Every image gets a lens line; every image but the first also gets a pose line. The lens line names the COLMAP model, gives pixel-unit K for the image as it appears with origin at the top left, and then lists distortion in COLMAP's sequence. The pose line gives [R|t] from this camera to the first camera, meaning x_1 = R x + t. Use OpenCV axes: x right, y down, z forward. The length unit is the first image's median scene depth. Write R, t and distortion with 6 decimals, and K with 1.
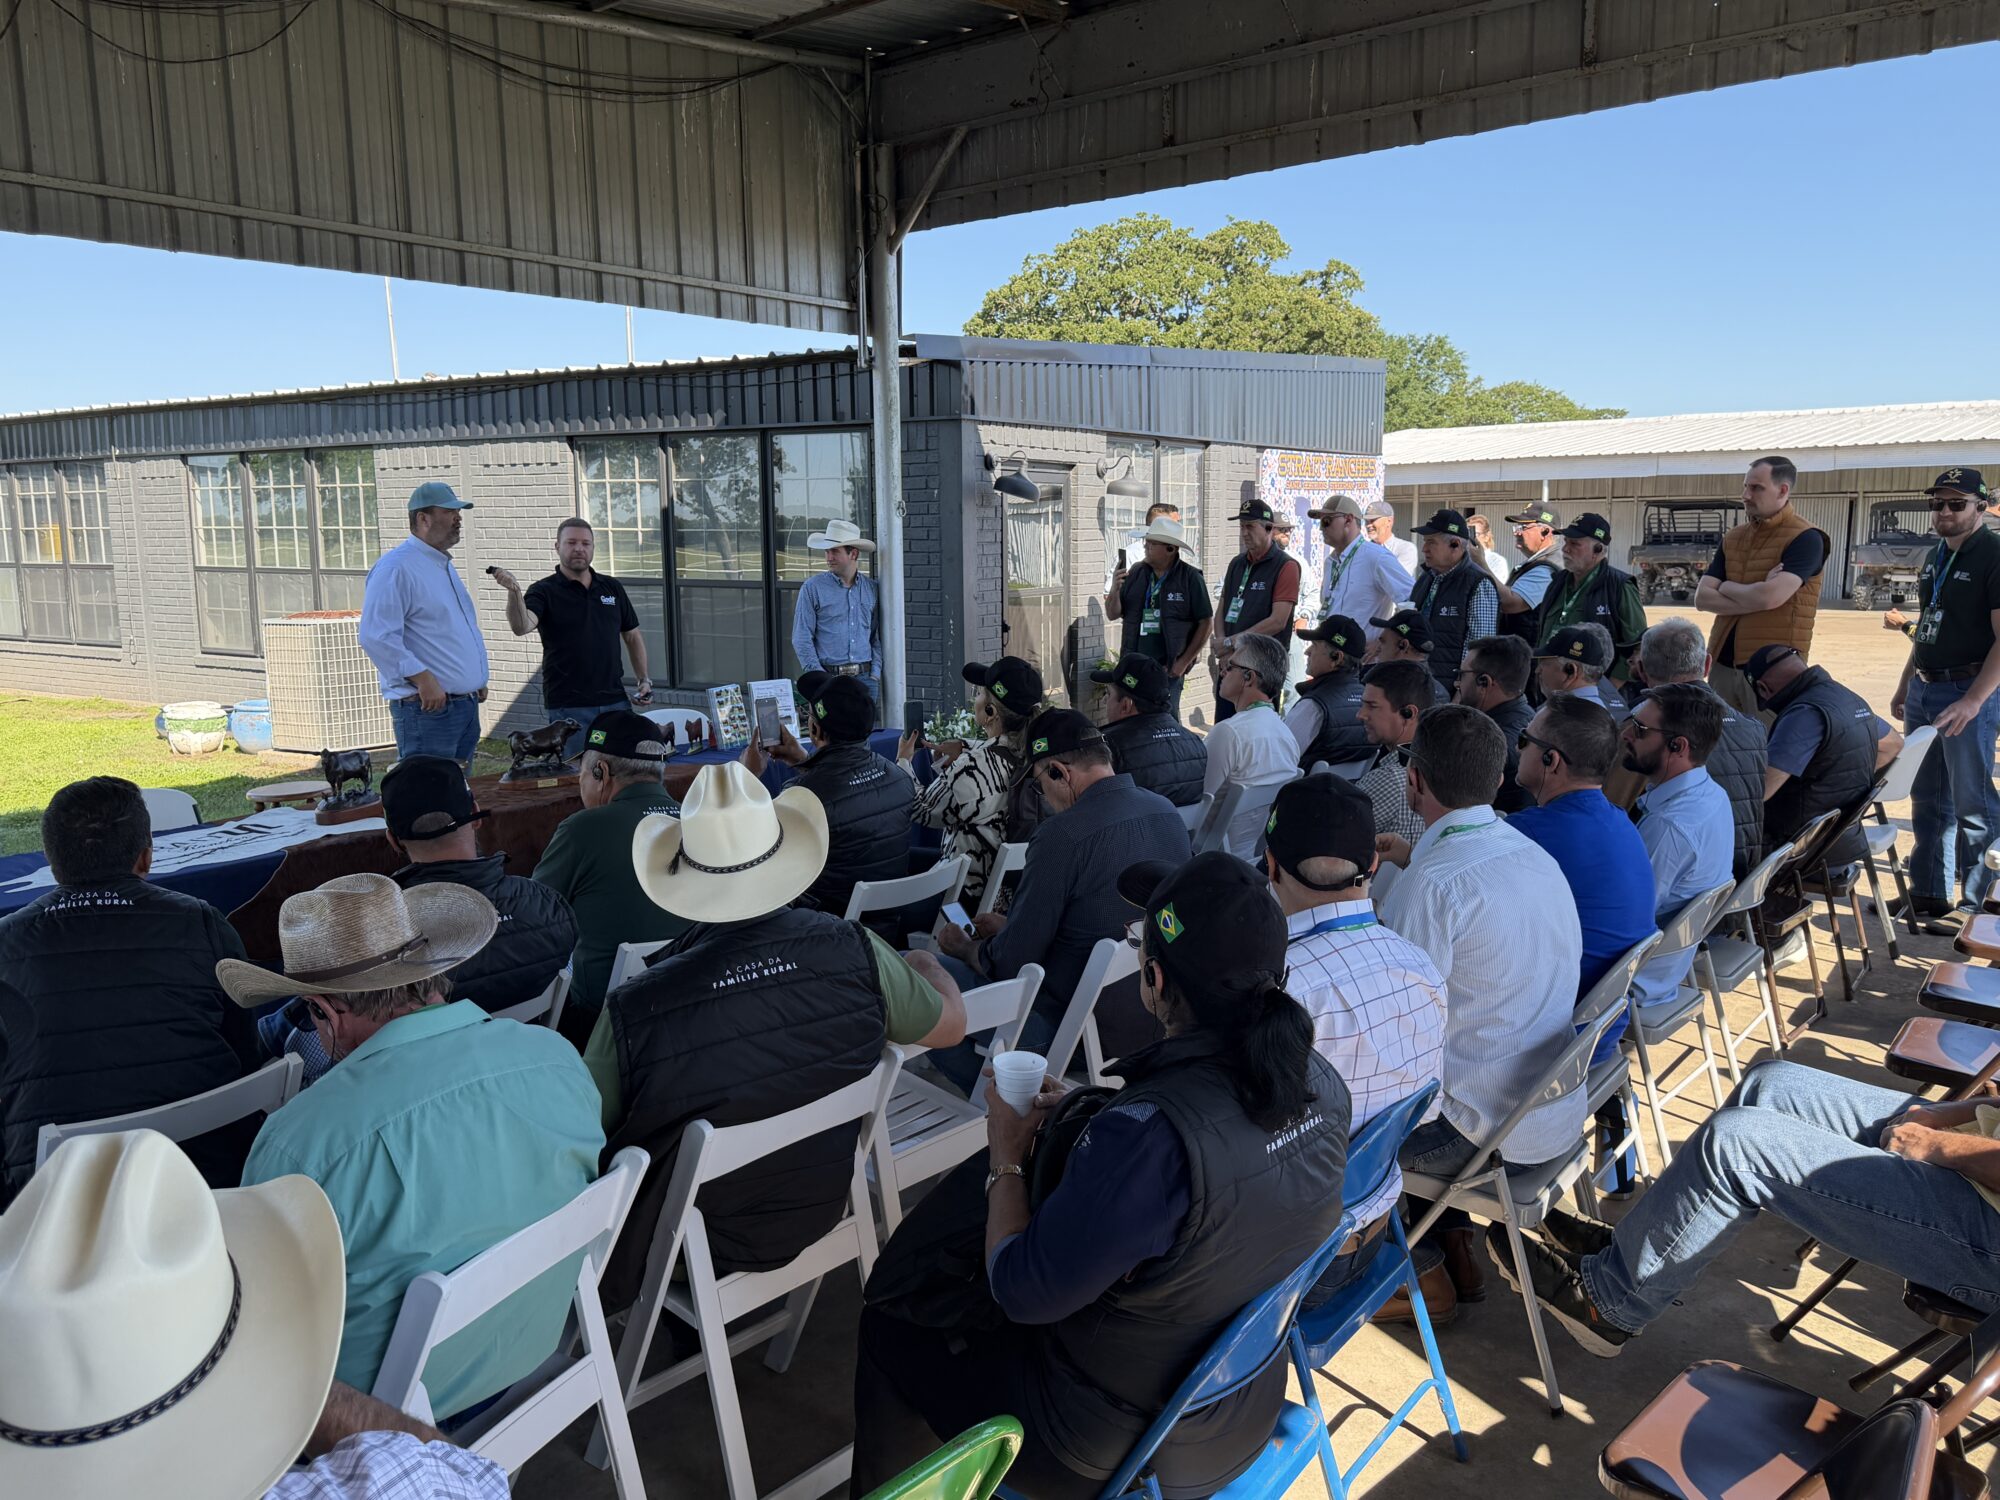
lens RADIAL K [[1545.2, 0, 998.9], [0, 1545.2, 756.4], [0, 0, 1]] dist [0.033563, -0.021169]
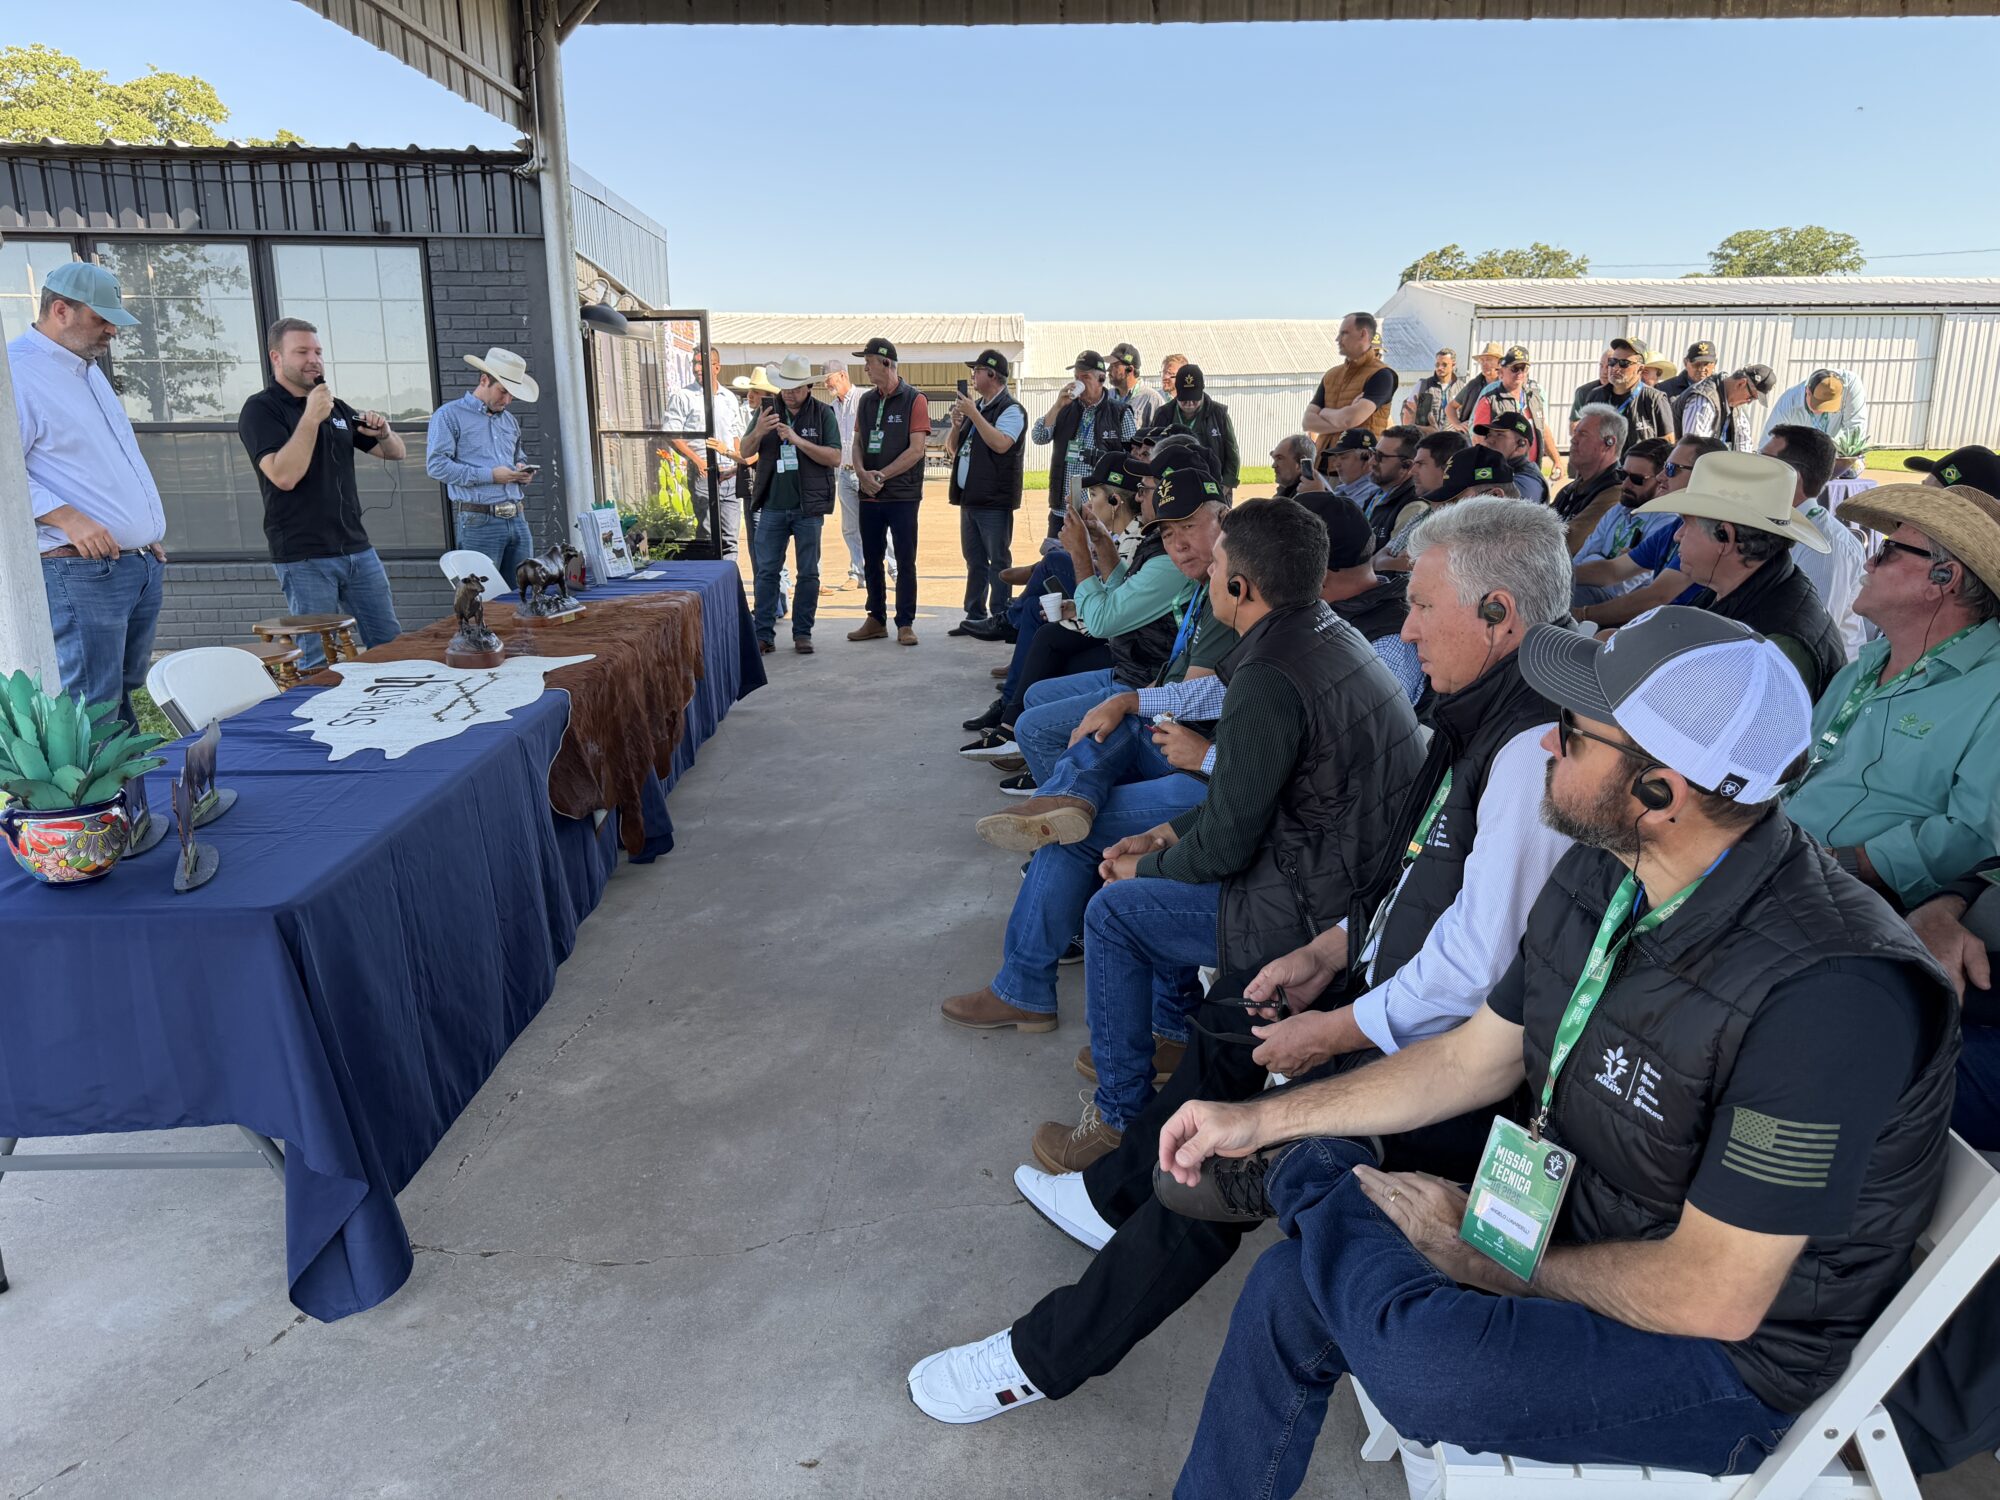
lens RADIAL K [[1414.8, 0, 1002.3], [0, 1414.8, 749.6], [0, 0, 1]] dist [0.012276, -0.022462]
pose [[0.794057, -0.131109, 0.593535, -0.414157], [0.077782, 0.990350, 0.114704, 0.012862], [-0.602846, -0.044915, 0.796592, 0.154702]]
